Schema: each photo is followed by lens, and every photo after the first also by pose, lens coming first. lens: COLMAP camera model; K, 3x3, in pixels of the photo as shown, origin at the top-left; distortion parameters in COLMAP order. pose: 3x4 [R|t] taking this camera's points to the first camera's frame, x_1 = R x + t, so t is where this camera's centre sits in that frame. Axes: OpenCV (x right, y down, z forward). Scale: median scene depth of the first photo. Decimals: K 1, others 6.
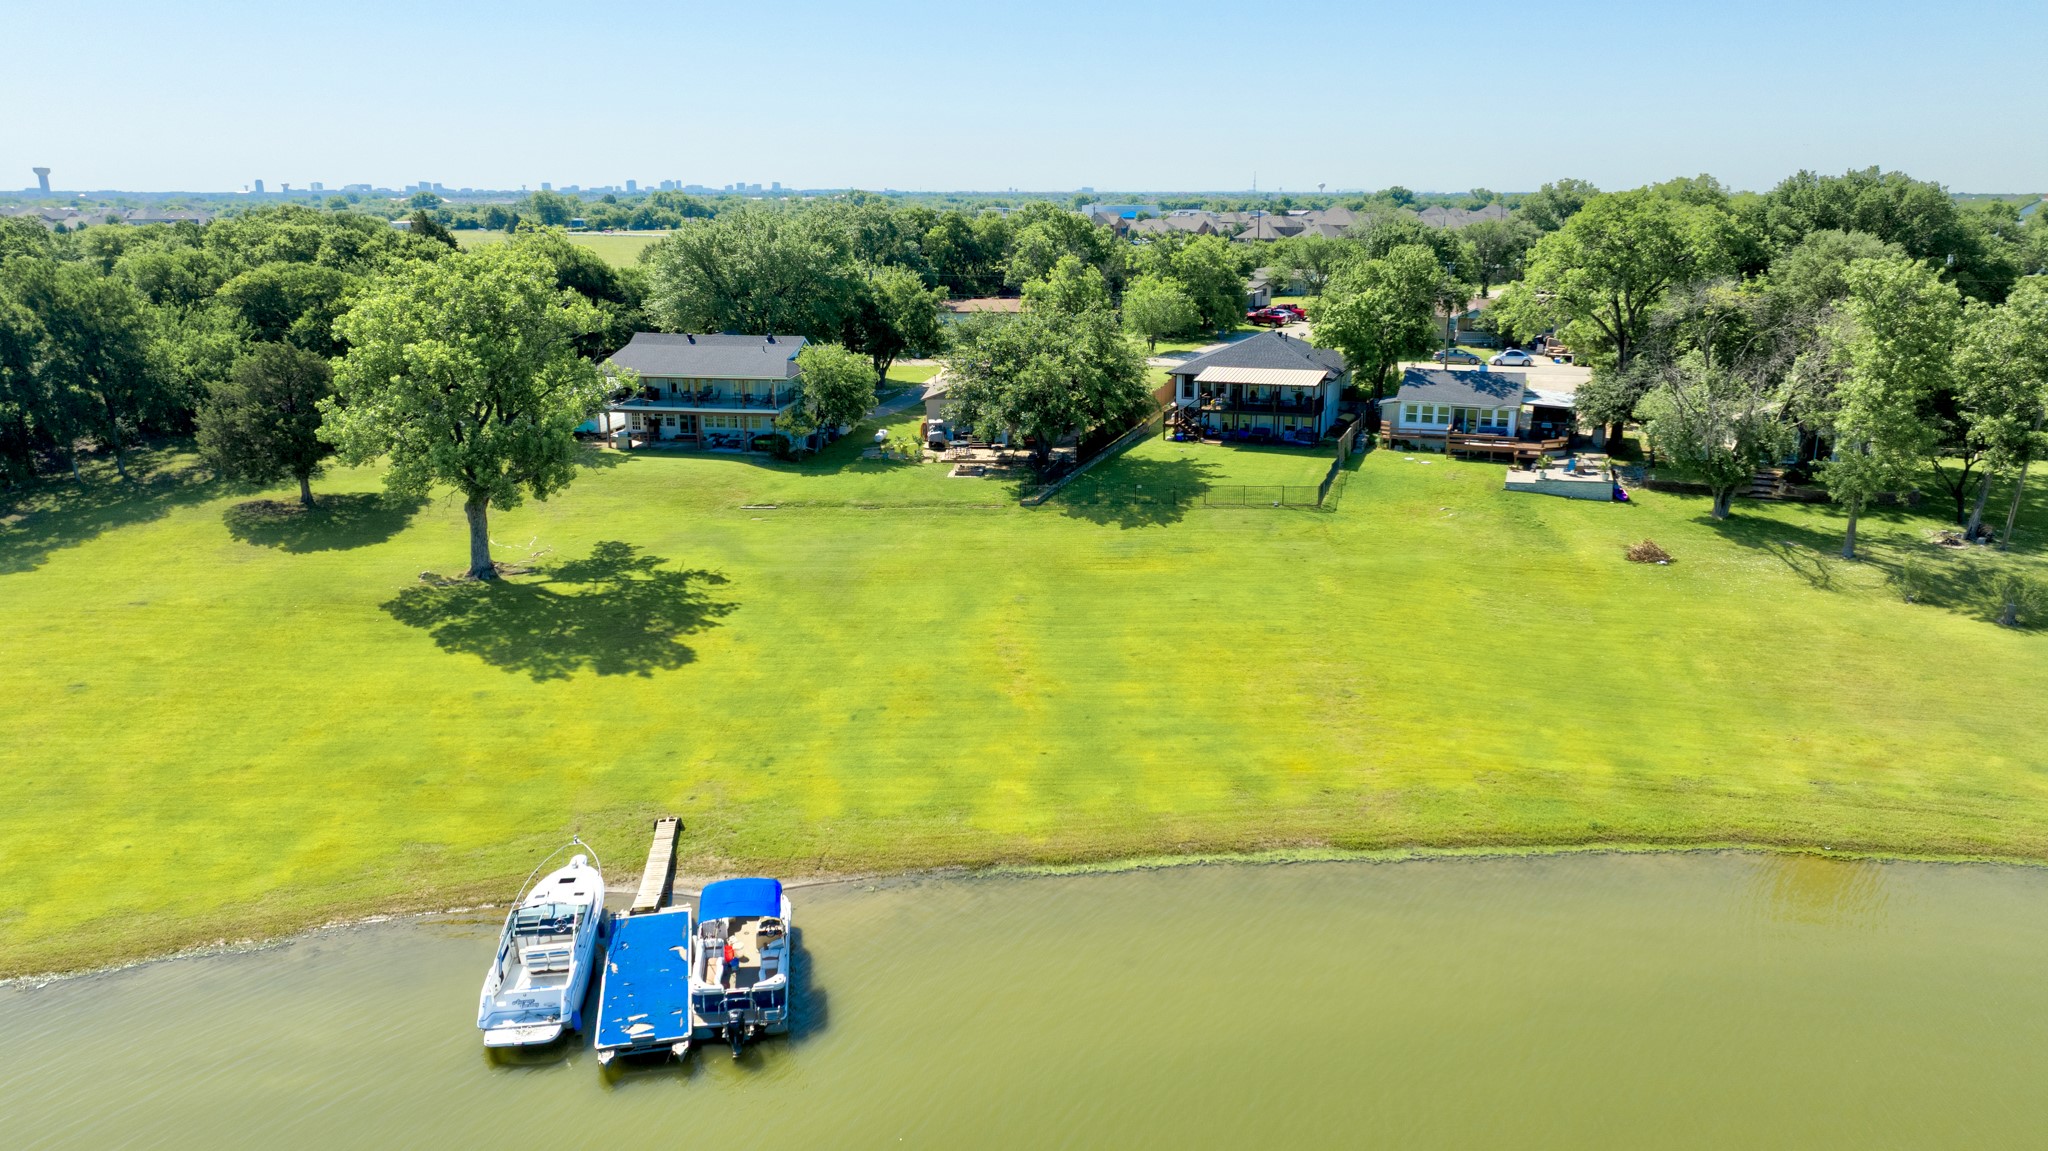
lens RADIAL K [[1445.7, 0, 1029.2], [0, 1445.7, 570.6], [0, 0, 1]] dist [-0.025449, 0.023536]
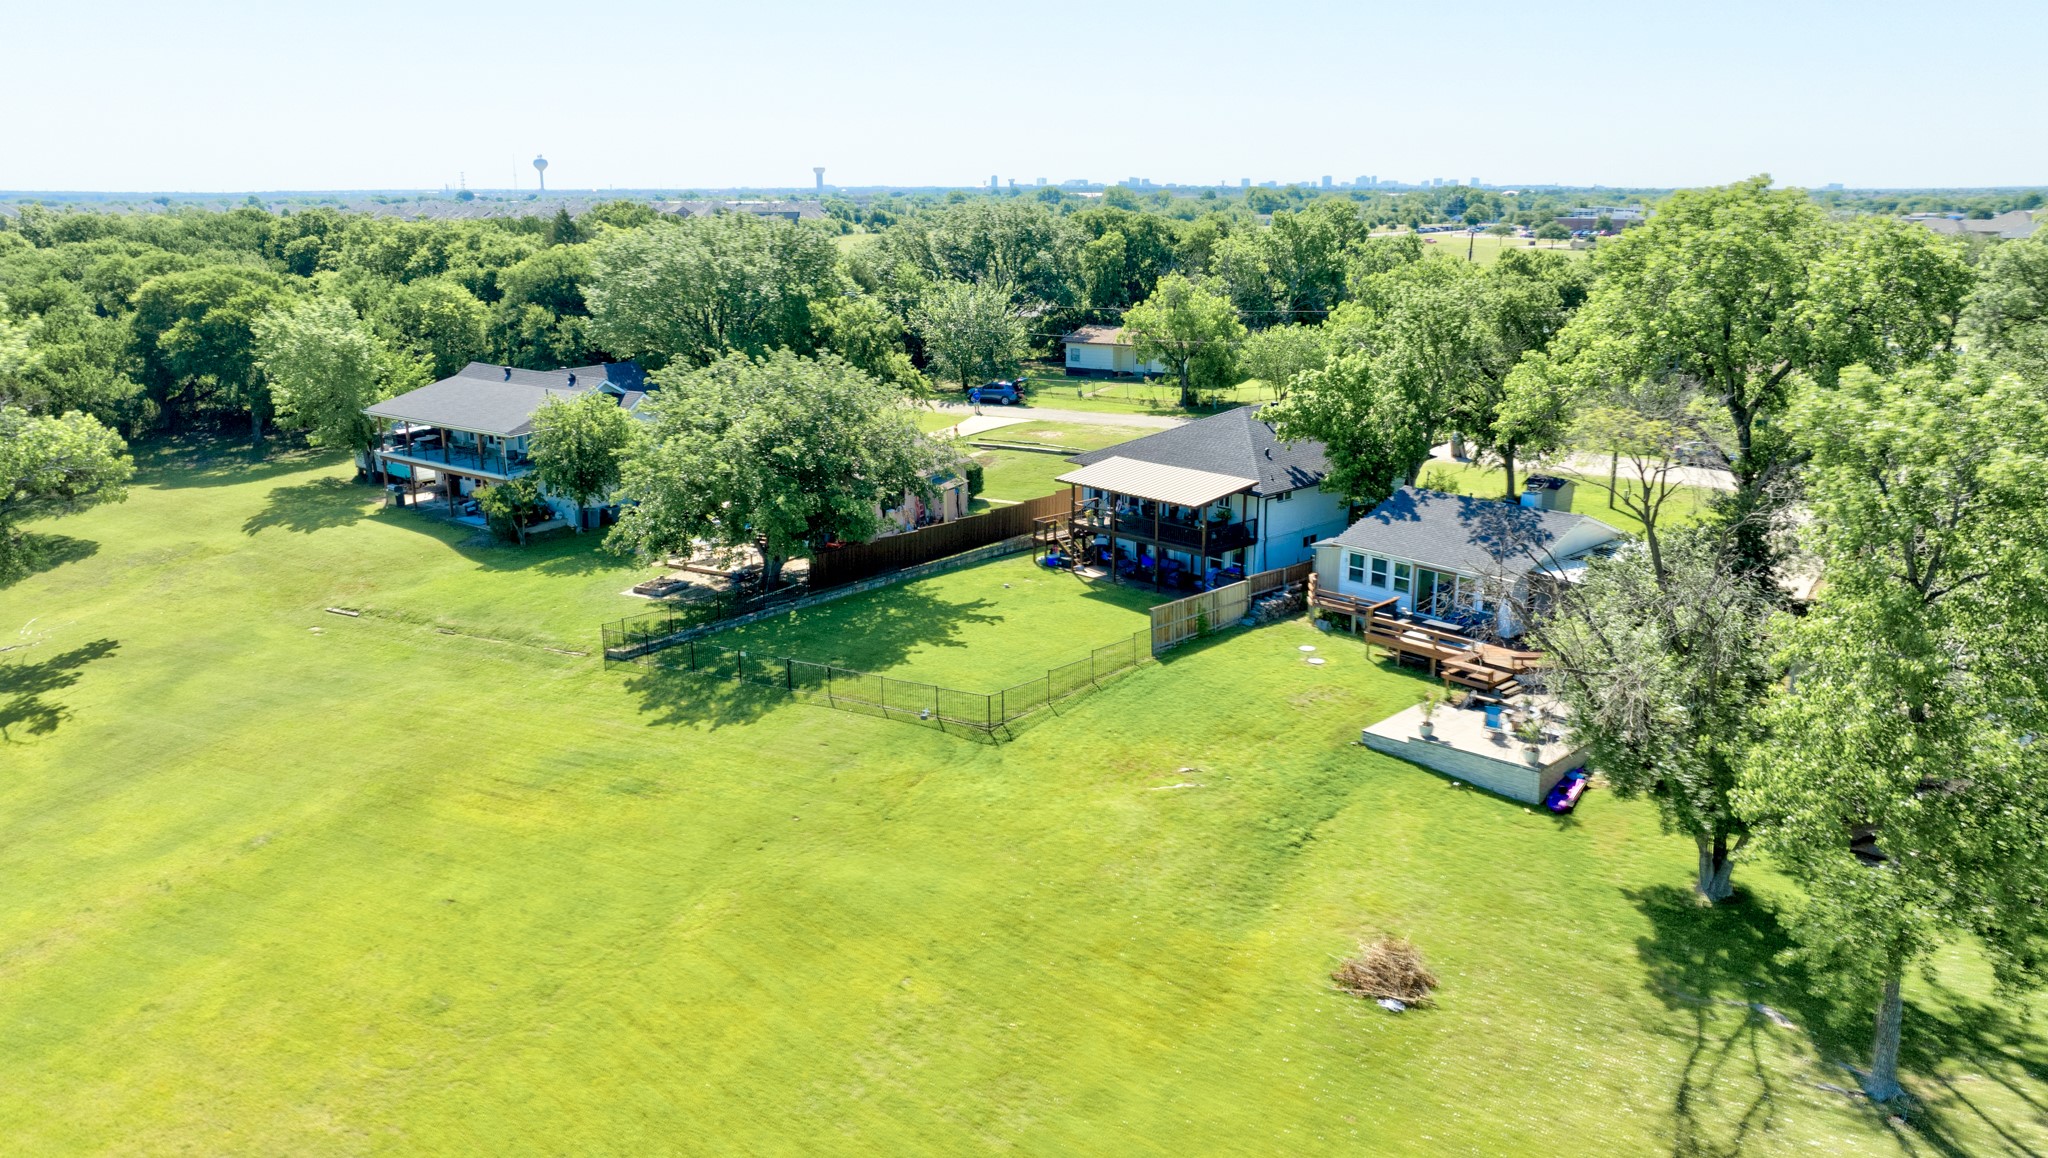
lens RADIAL K [[1459.4, 0, 1033.1], [0, 1459.4, 568.4], [0, 0, 1]] dist [-0.008670, -0.002751]
pose [[0.897266, 0.110281, -0.427495, 0.525275], [-0.110869, 0.993555, 0.023605, -0.142069], [0.427343, 0.026216, 0.903709, 0.540031]]
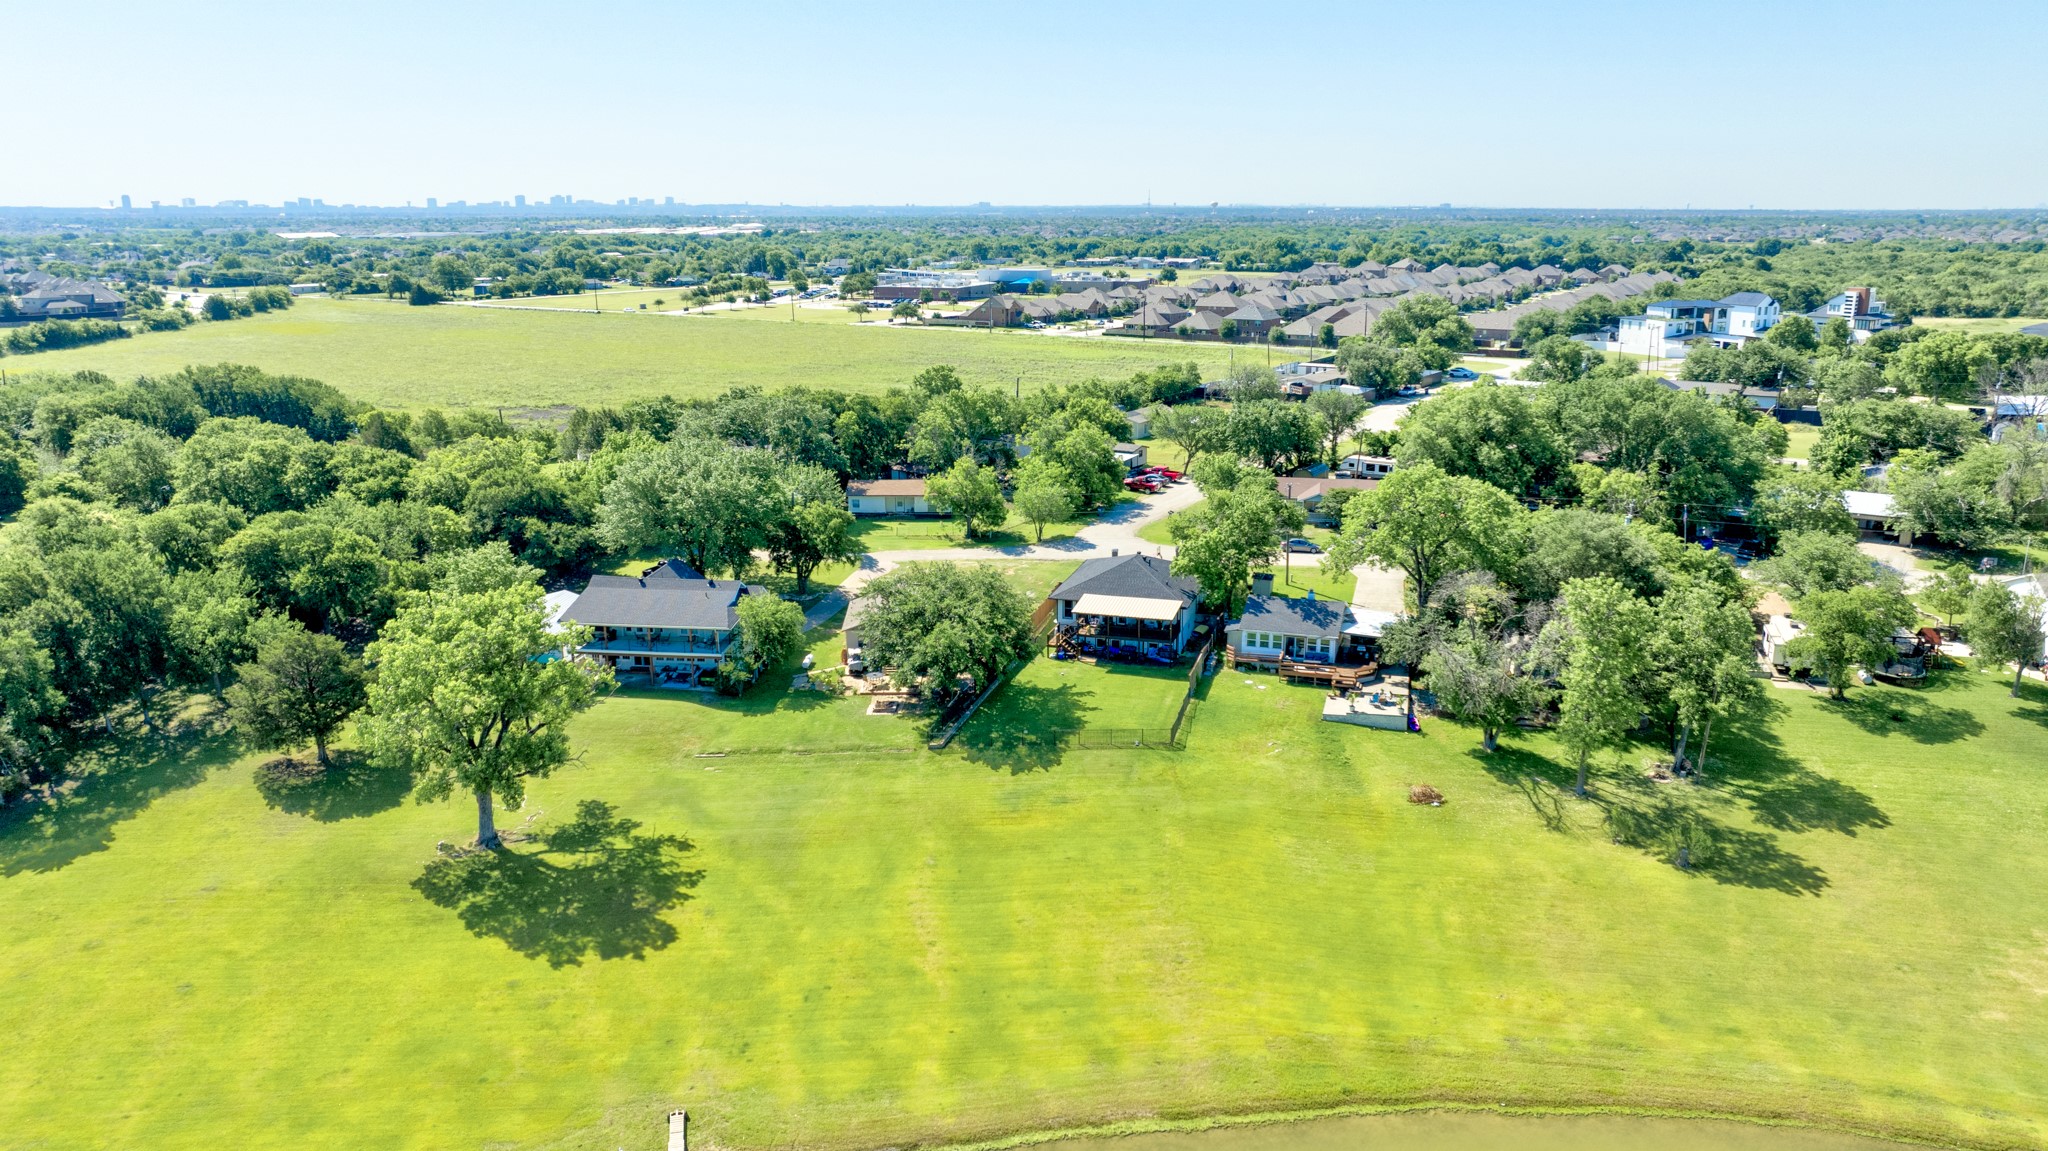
lens RADIAL K [[1445.7, 0, 1028.7], [0, 1445.7, 578.1], [0, 0, 1]] dist [-0.025449, 0.023536]
pose [[0.997621, -0.017567, 0.066666, -0.000308], [0.017763, 0.999839, -0.002346, -0.211225], [-0.066614, 0.003524, 0.997773, -0.250259]]
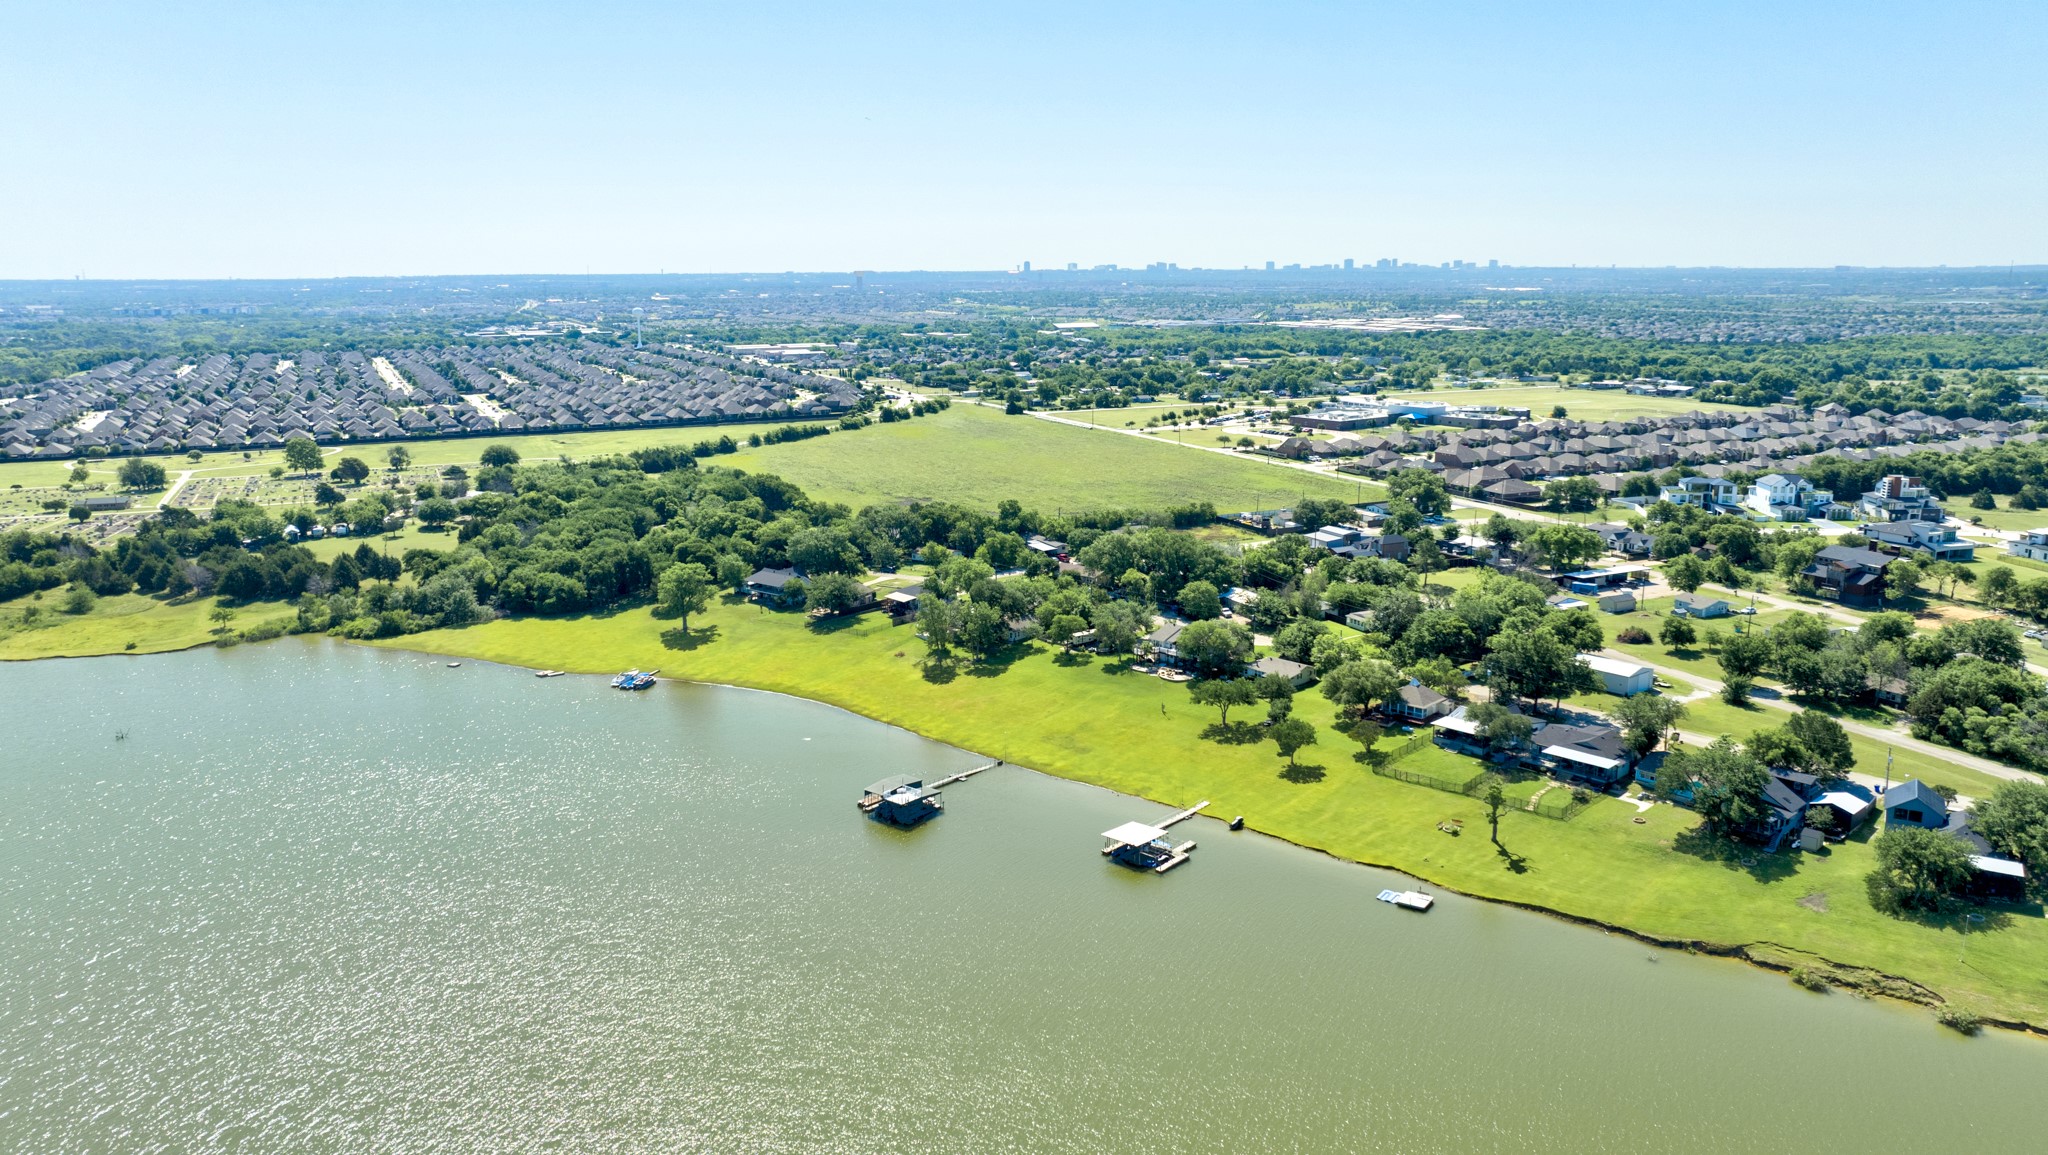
lens RADIAL K [[1459.4, 0, 1024.1], [0, 1459.4, 570.0], [0, 0, 1]] dist [-0.008670, -0.002751]
pose [[0.883038, 0.090693, -0.460455, 2.768839], [-0.112493, 0.993450, -0.020060, -0.217610], [0.455619, 0.069512, 0.887457, -2.721901]]
